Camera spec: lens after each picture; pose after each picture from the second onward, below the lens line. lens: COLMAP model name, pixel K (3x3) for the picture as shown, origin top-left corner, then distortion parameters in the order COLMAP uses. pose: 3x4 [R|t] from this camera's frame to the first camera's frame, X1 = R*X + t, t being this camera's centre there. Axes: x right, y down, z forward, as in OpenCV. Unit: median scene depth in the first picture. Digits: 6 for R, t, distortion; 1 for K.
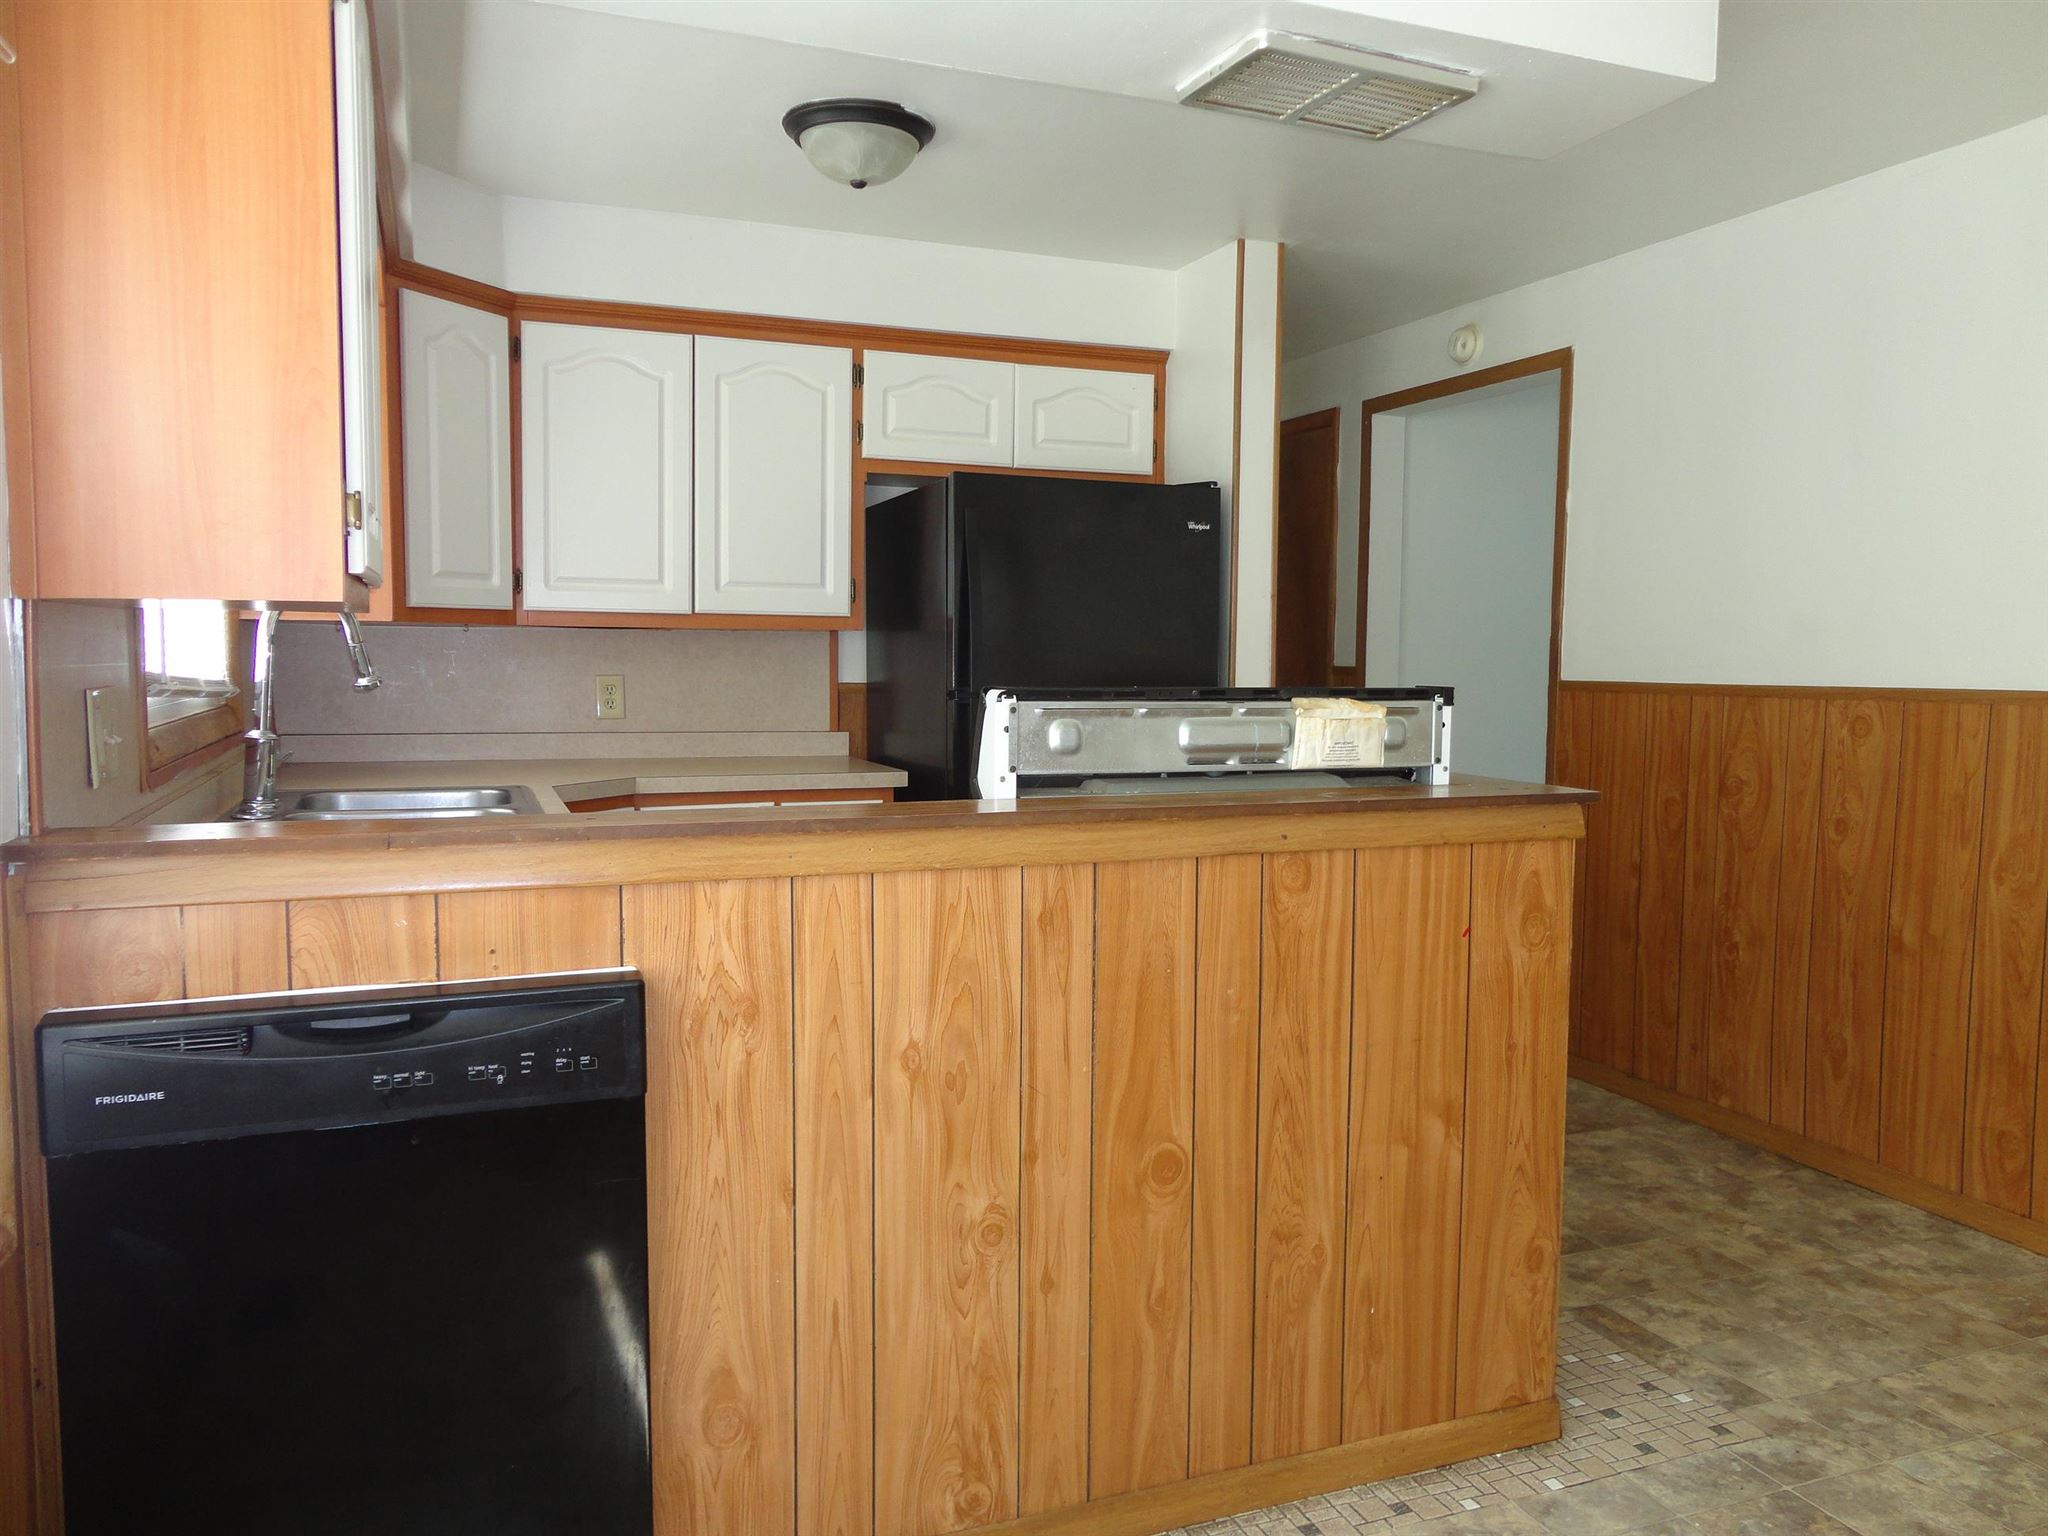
lens RADIAL K [[1497.7, 0, 1024.6], [0, 1497.7, 756.6], [0, 0, 1]] dist [-0.006432, 0.002337]
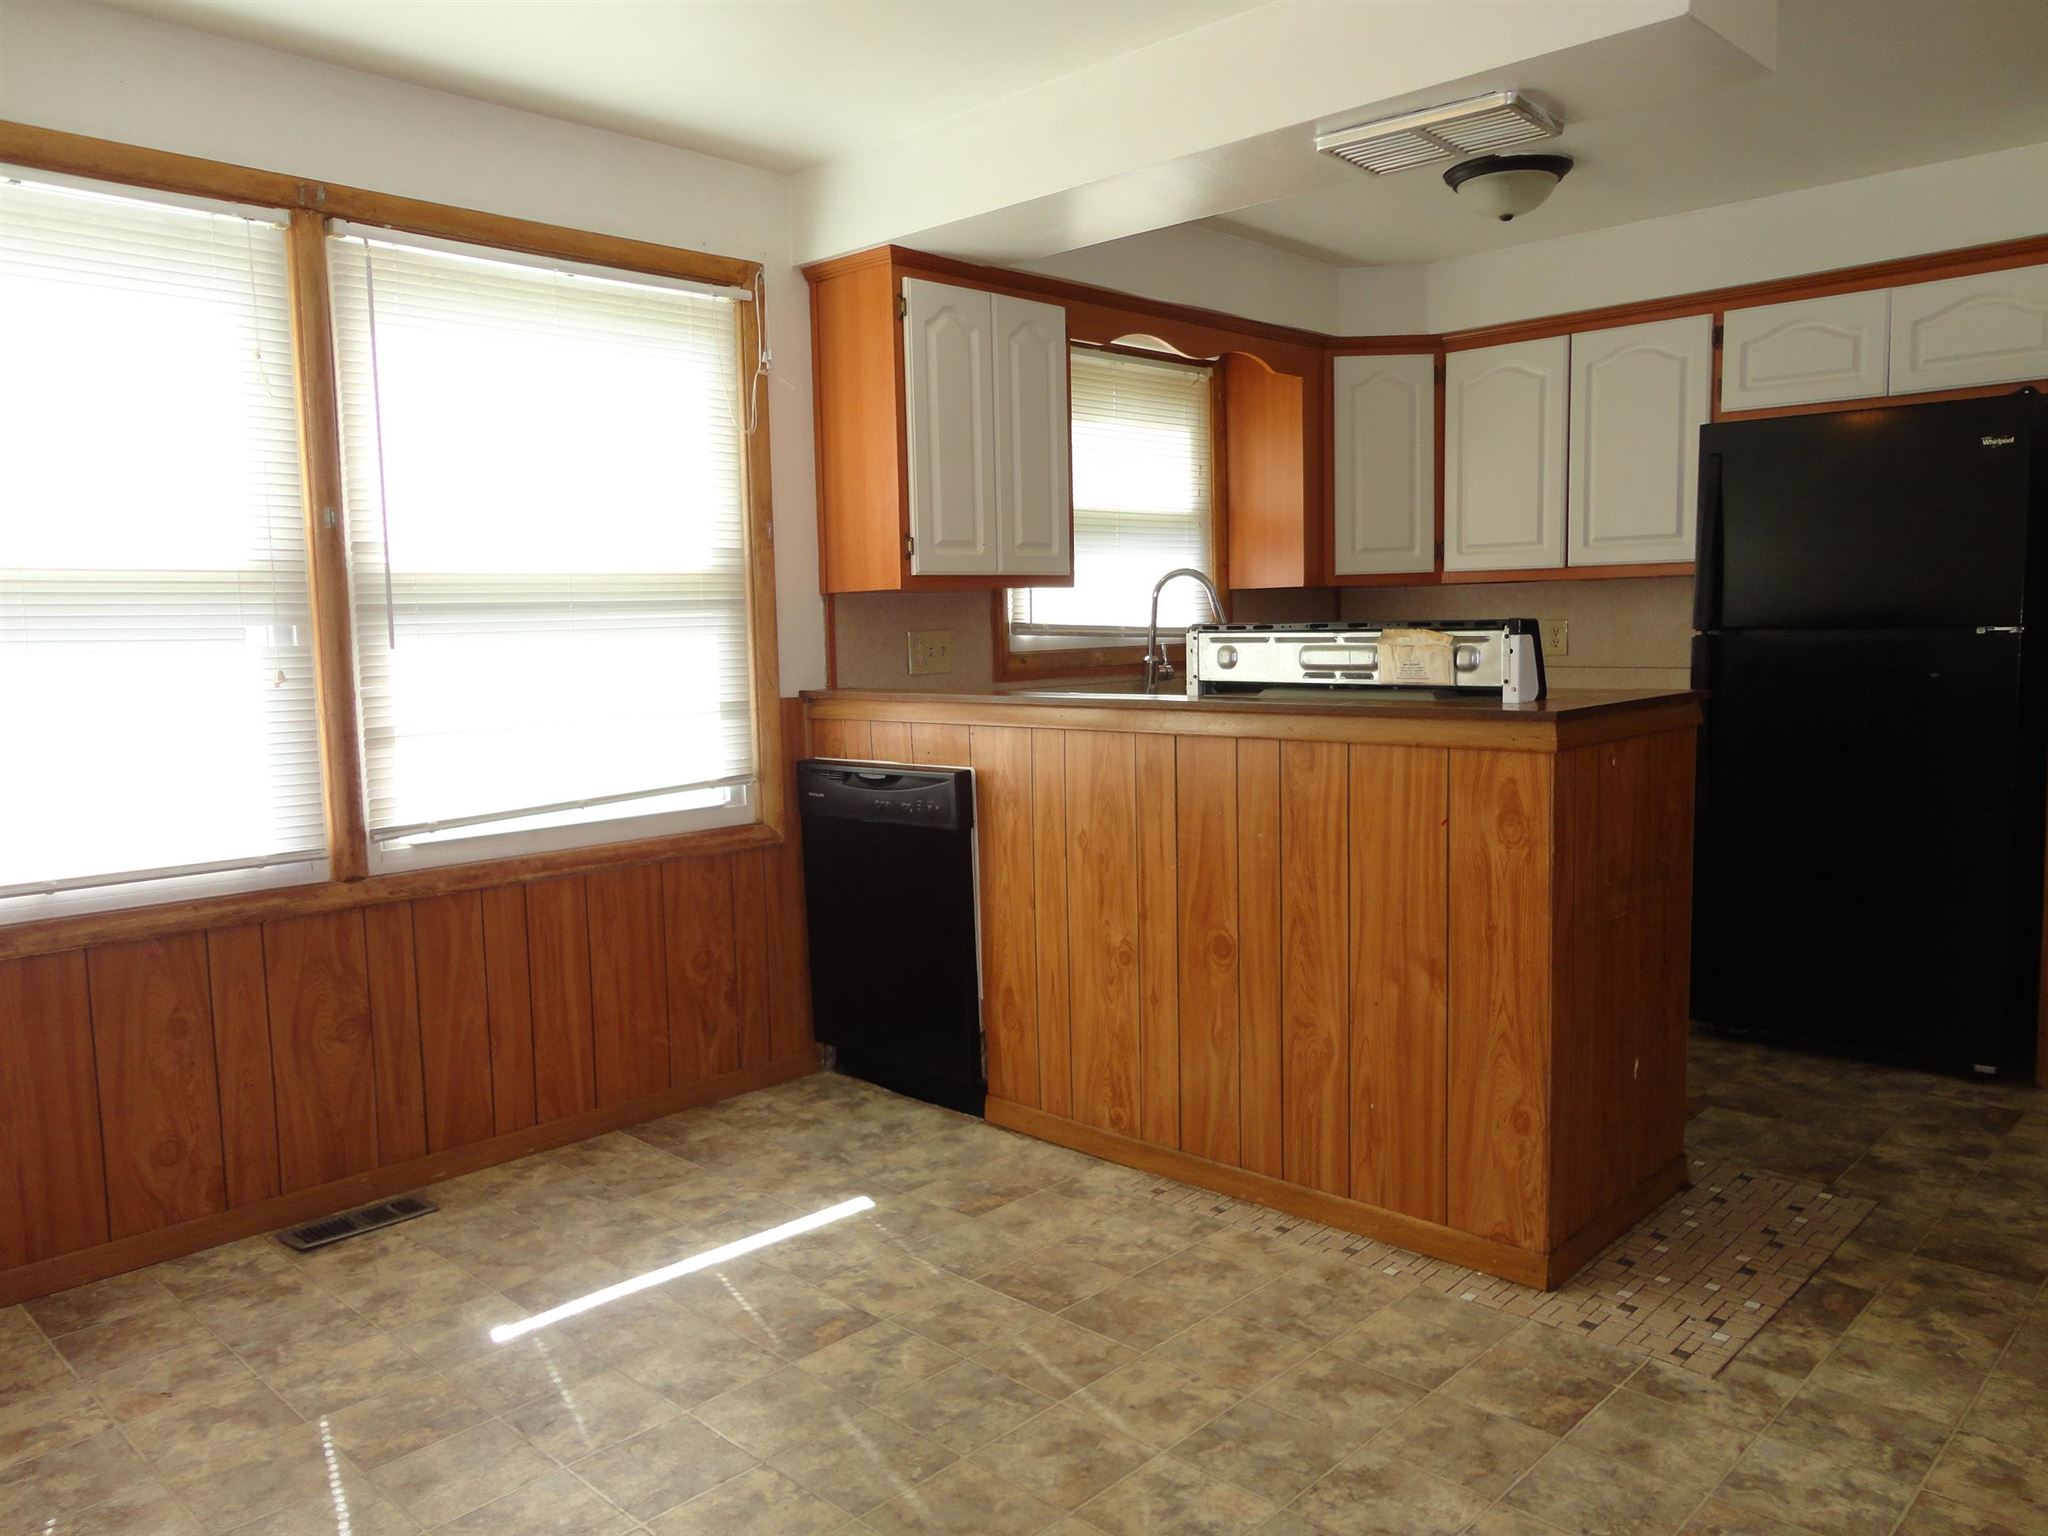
lens RADIAL K [[1497.7, 0, 1037.5], [0, 1497.7, 772.3], [0, 0, 1]] dist [-0.006432, 0.002337]
pose [[0.422885, 0.074278, -0.903134, 1.242246], [-0.038500, 0.997208, 0.063987, 0.013351], [0.905365, 0.007711, 0.424564, 0.189728]]
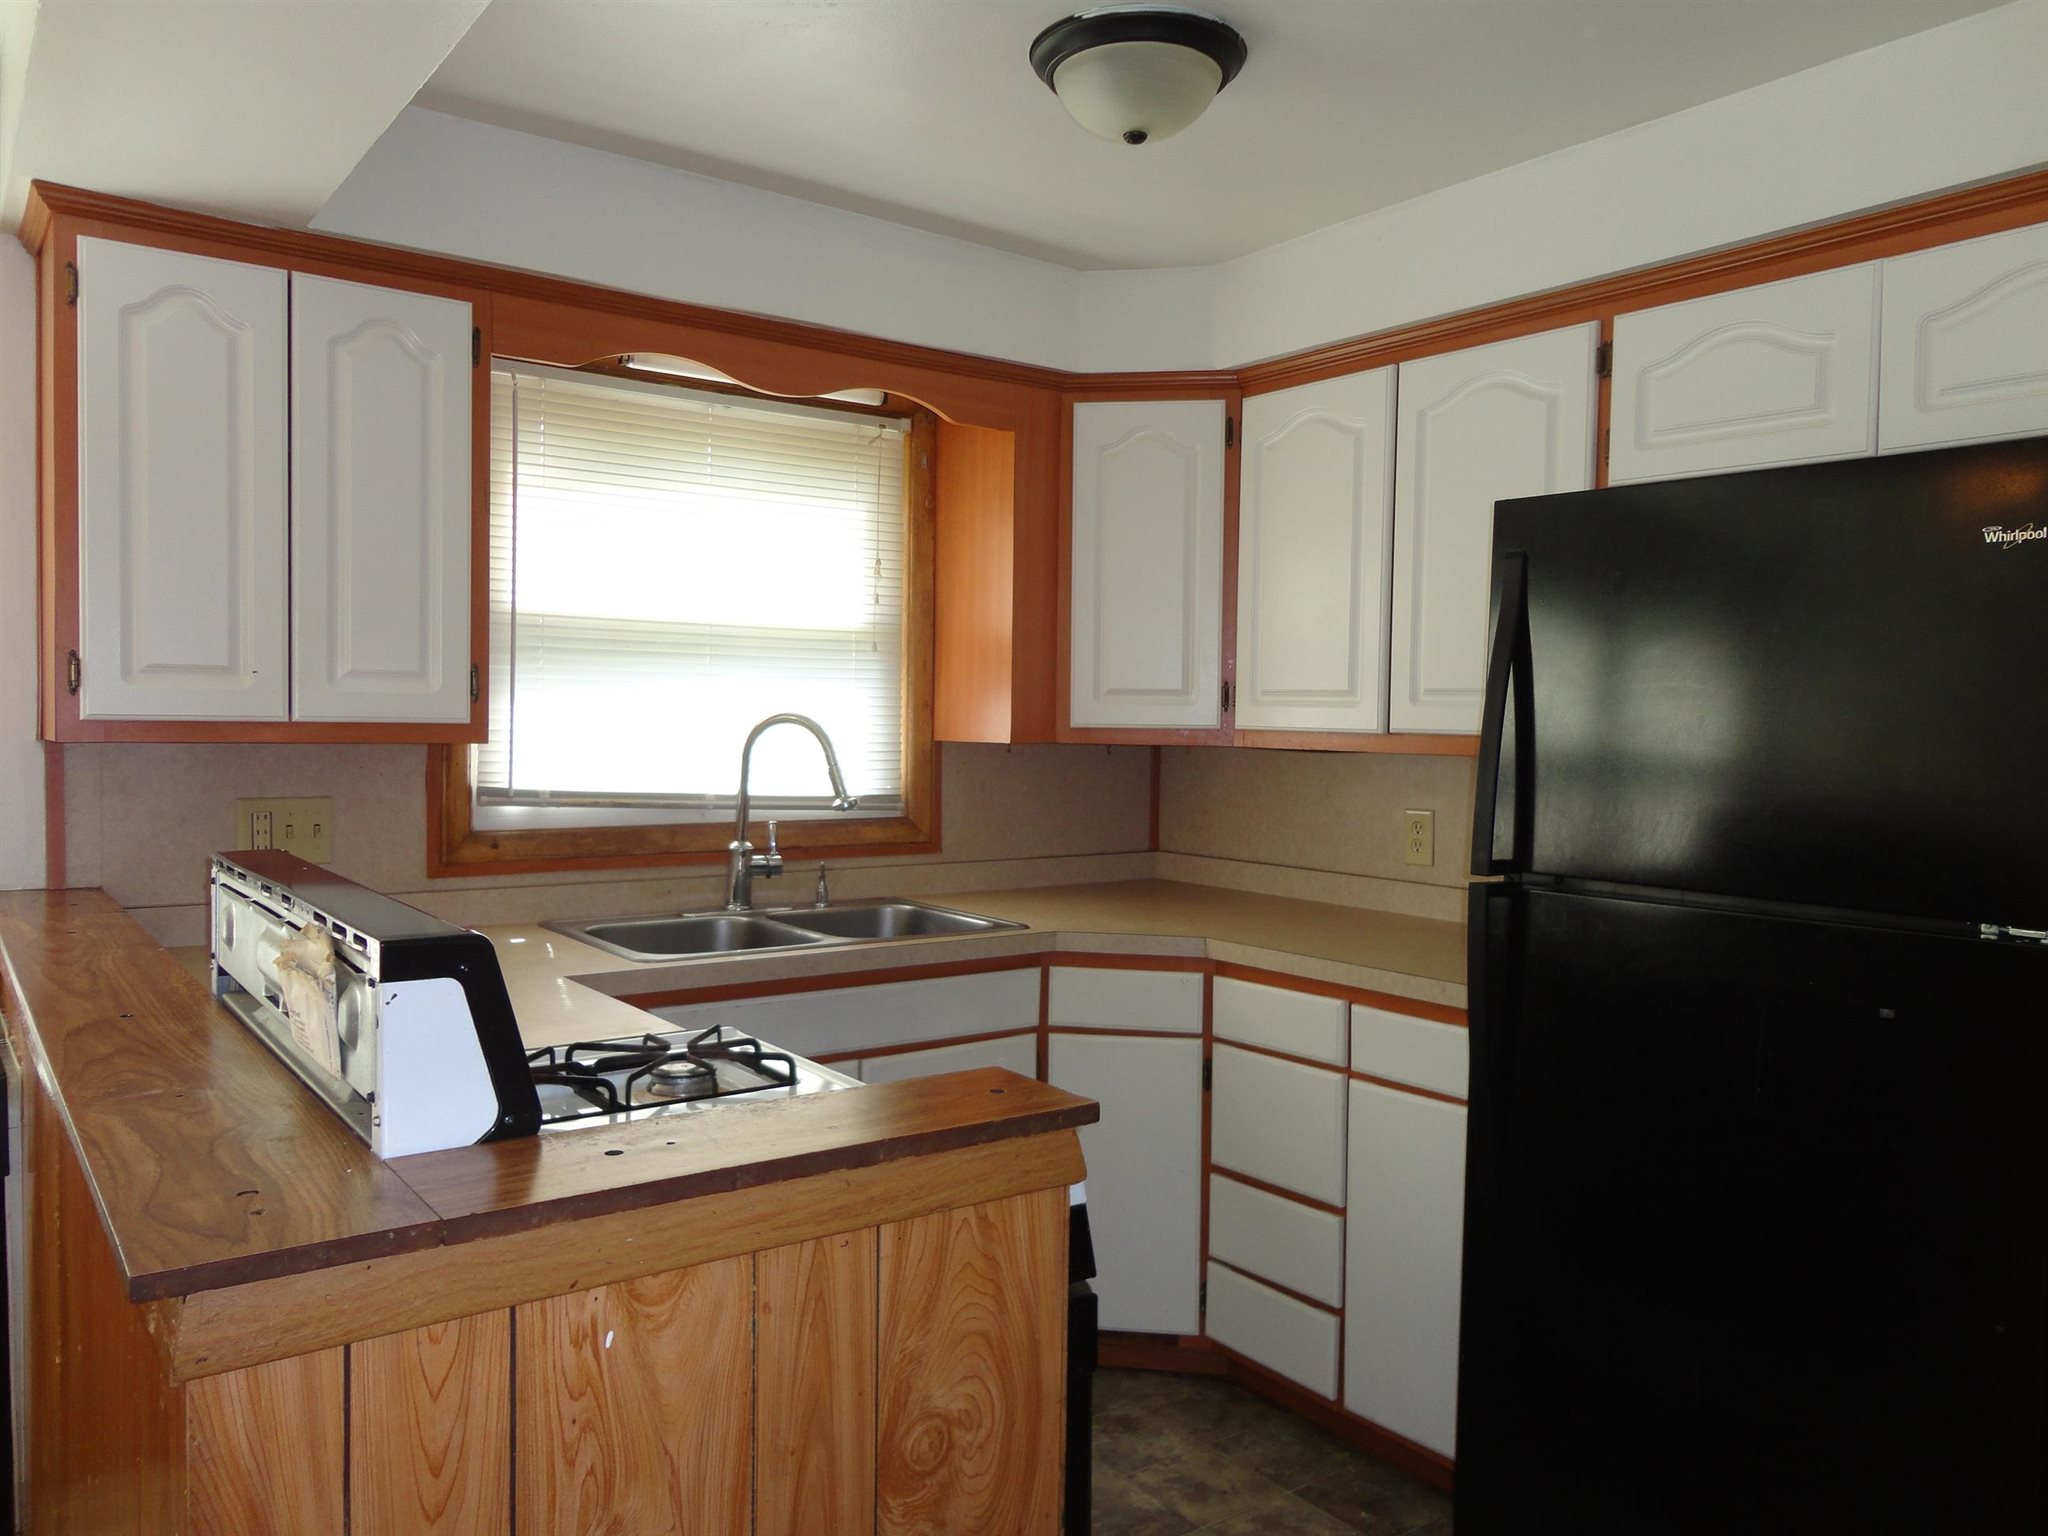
lens RADIAL K [[1497.7, 0, 1033.3], [0, 1497.7, 770.1], [0, 0, 1]] dist [-0.006432, 0.002337]
pose [[0.265548, 0.030957, -0.963600, 0.806600], [-0.083163, 0.996494, 0.009096, -0.124341], [0.960504, 0.077721, 0.267192, 1.126144]]
